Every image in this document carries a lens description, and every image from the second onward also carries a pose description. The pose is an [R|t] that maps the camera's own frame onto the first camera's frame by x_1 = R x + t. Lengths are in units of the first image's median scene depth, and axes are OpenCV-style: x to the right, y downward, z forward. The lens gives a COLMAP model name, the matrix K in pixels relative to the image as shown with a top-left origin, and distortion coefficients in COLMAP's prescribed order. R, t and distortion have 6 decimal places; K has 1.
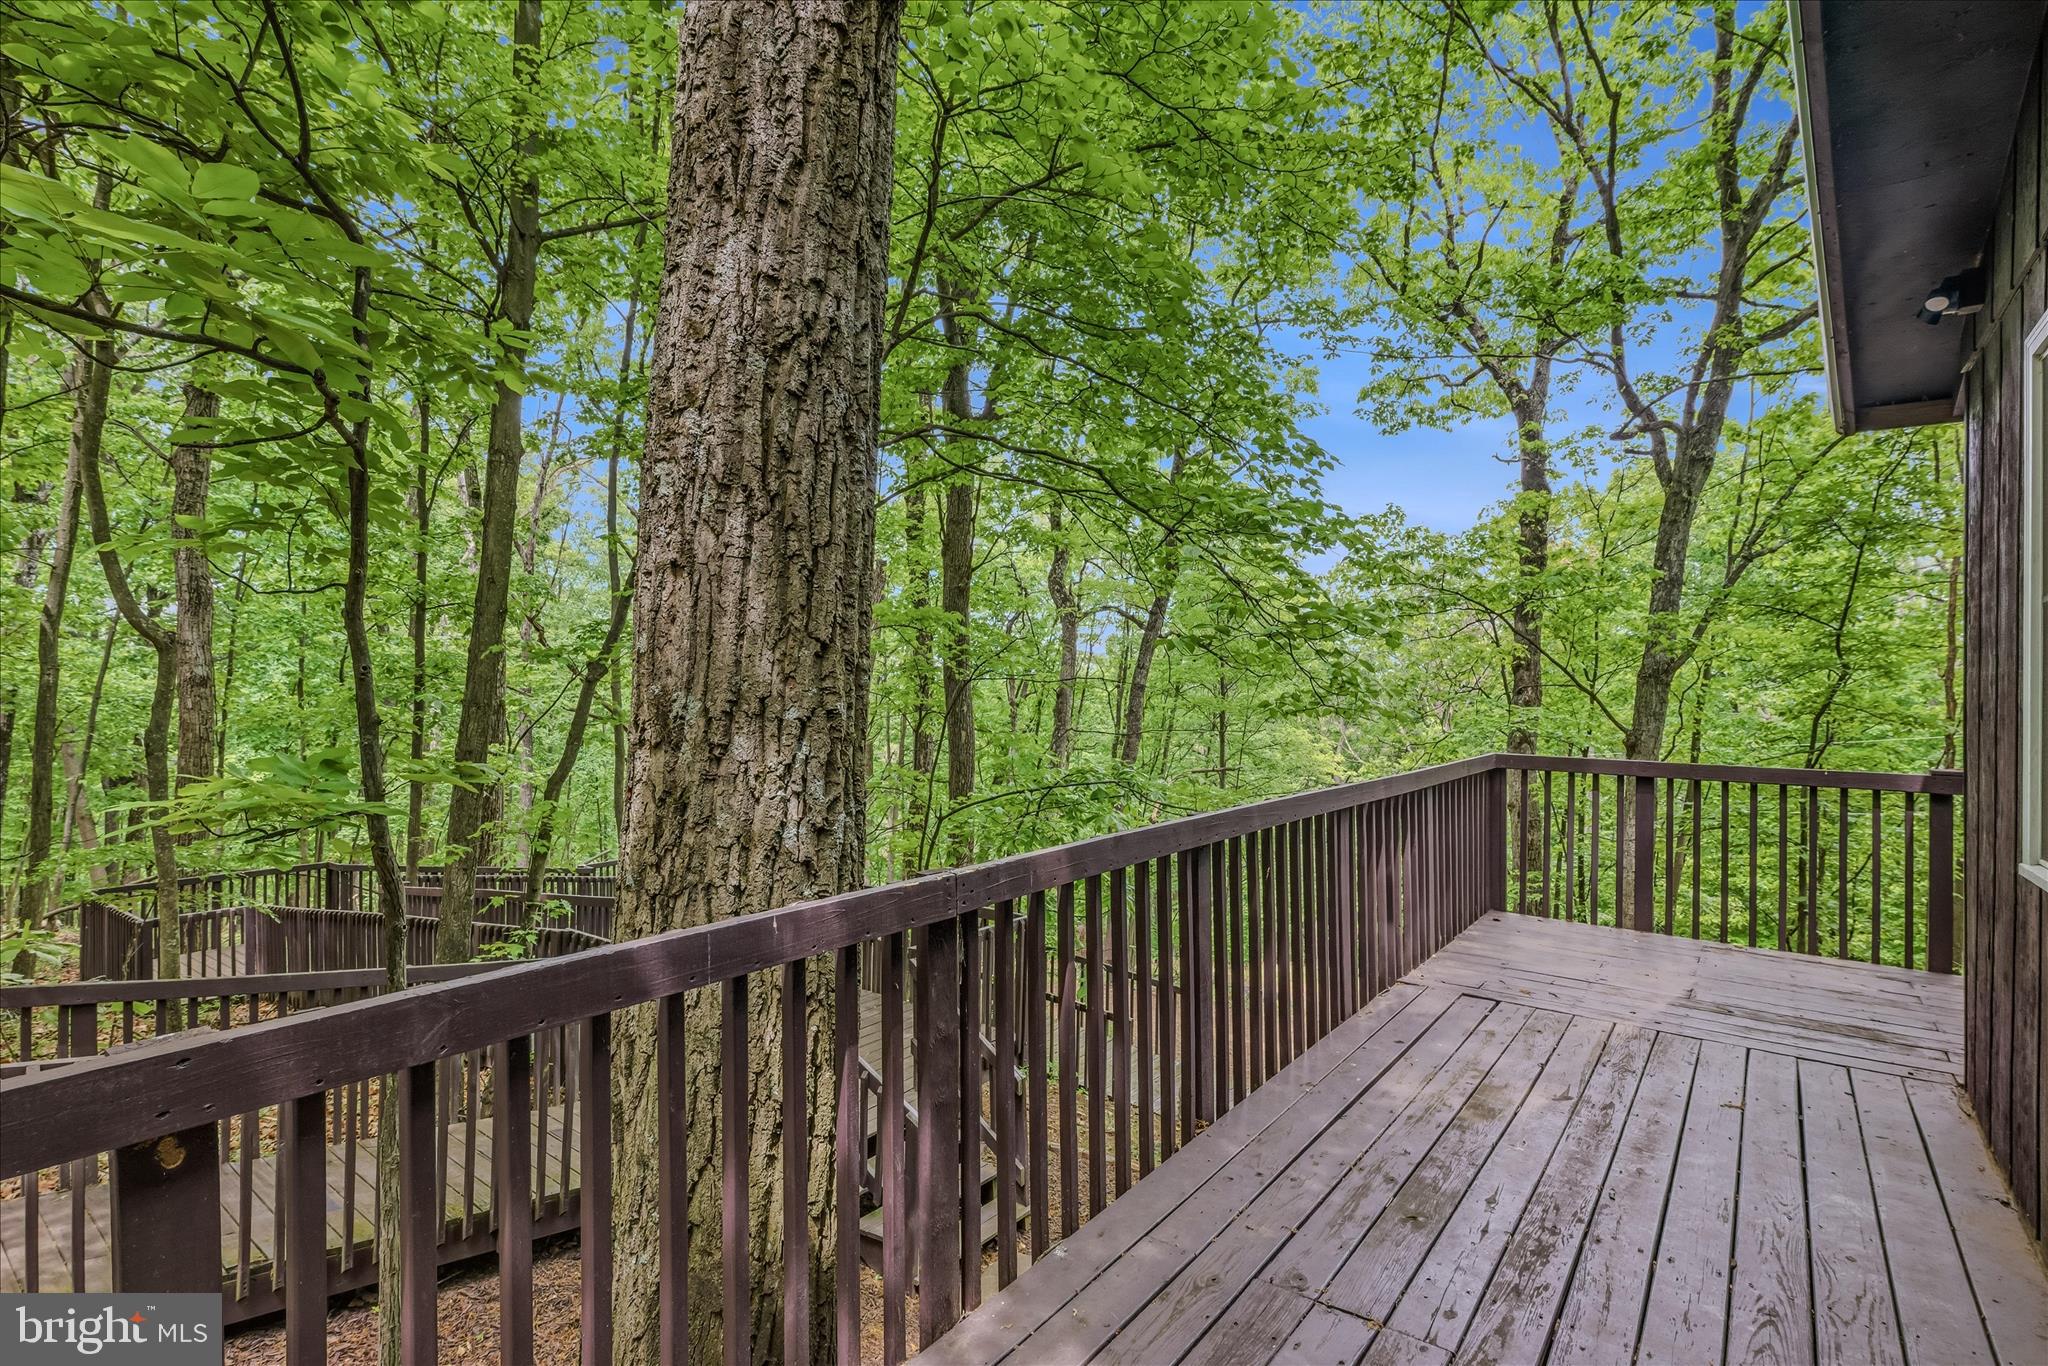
lens RADIAL K [[1008.0, 0, 1023.5], [0, 1008.0, 677.8], [0, 0, 1]] dist [-0.000927, -0.000295]
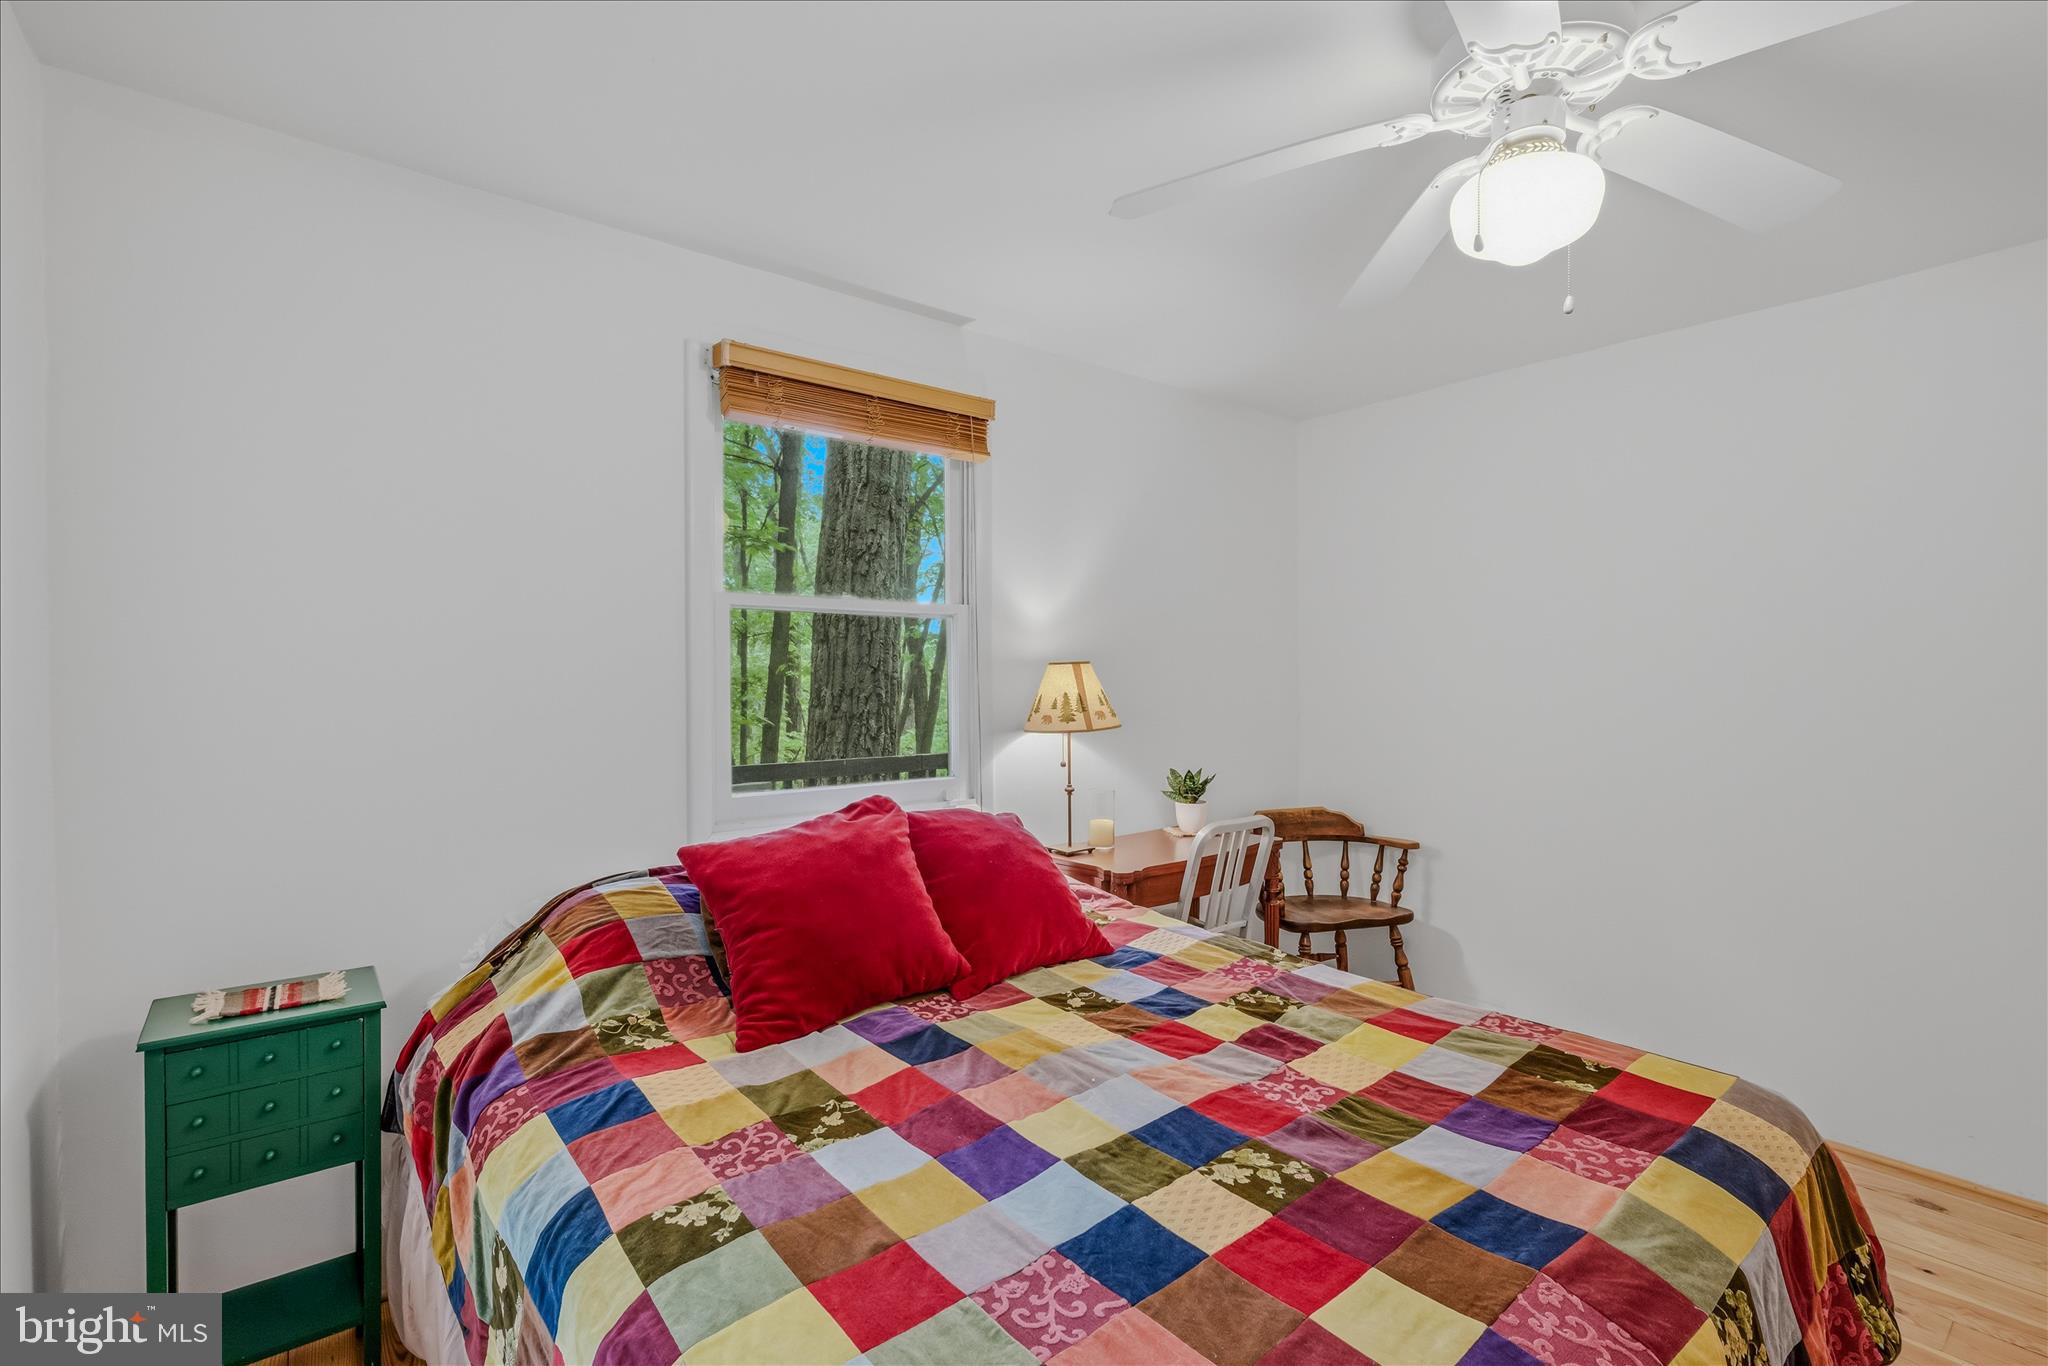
lens RADIAL K [[912.0, 0, 1030.9], [0, 912.0, 701.5], [0, 0, 1]] dist [0.004277, 0.000123]
pose [[0.971938, -0.005237, -0.235180, 0.763670], [0.010624, 0.999709, 0.021643, 0.005318], [0.234998, -0.023534, 0.971711, -1.237859]]
